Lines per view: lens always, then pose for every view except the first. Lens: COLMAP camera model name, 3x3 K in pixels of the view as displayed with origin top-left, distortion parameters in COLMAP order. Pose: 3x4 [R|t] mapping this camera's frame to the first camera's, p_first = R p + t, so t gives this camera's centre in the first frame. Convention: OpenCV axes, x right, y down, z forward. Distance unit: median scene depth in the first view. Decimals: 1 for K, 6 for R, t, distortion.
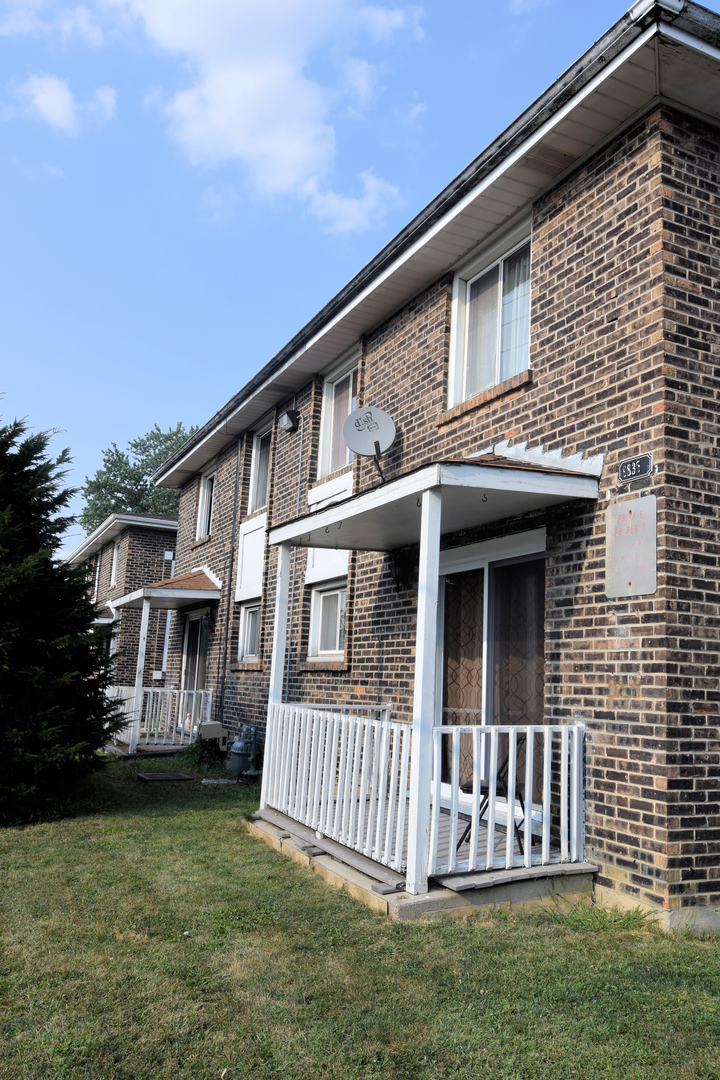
lens RADIAL K [[868.4, 0, 360.0], [0, 868.4, 540.0], [0, 0, 1]] dist [-0.009043, -0.002726]
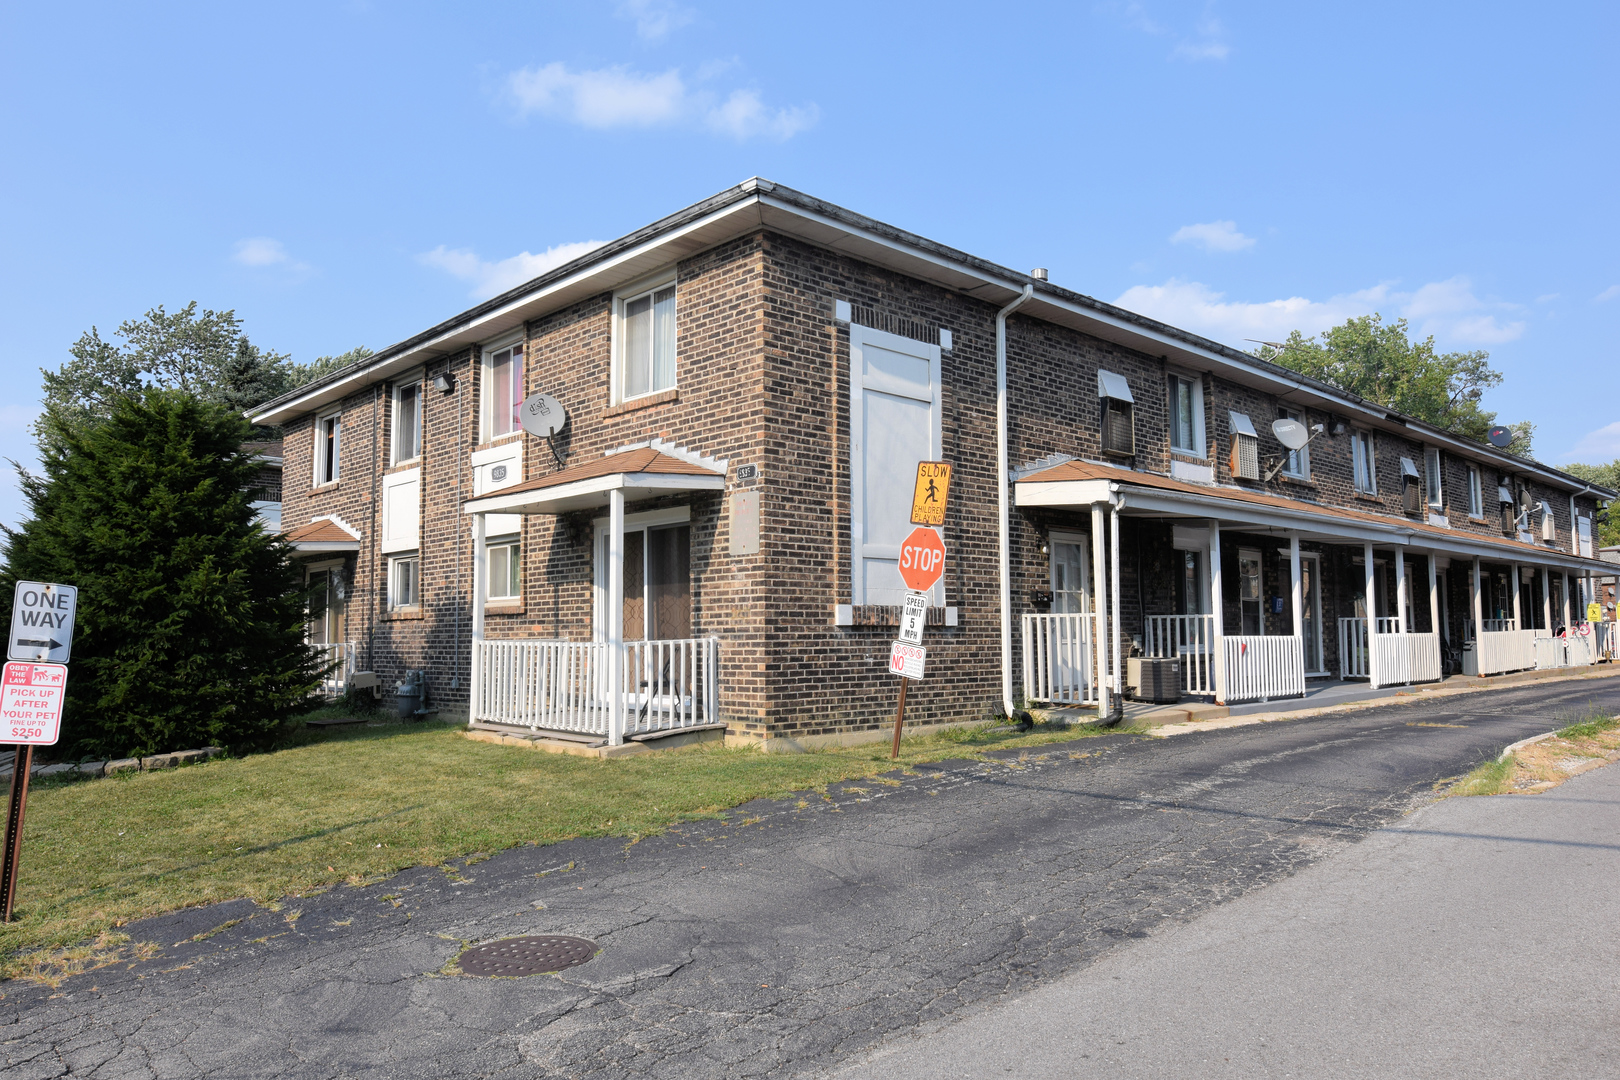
lens RADIAL K [[1133.1, 0, 810.0], [0, 1133.1, 540.0], [0, 0, 1]] dist [-0.019836, -0.001561]
pose [[0.945278, -0.030666, 0.324822, -0.220773], [0.002535, 0.996233, 0.086676, -0.126167], [-0.326256, -0.081110, 0.941795, -0.883881]]
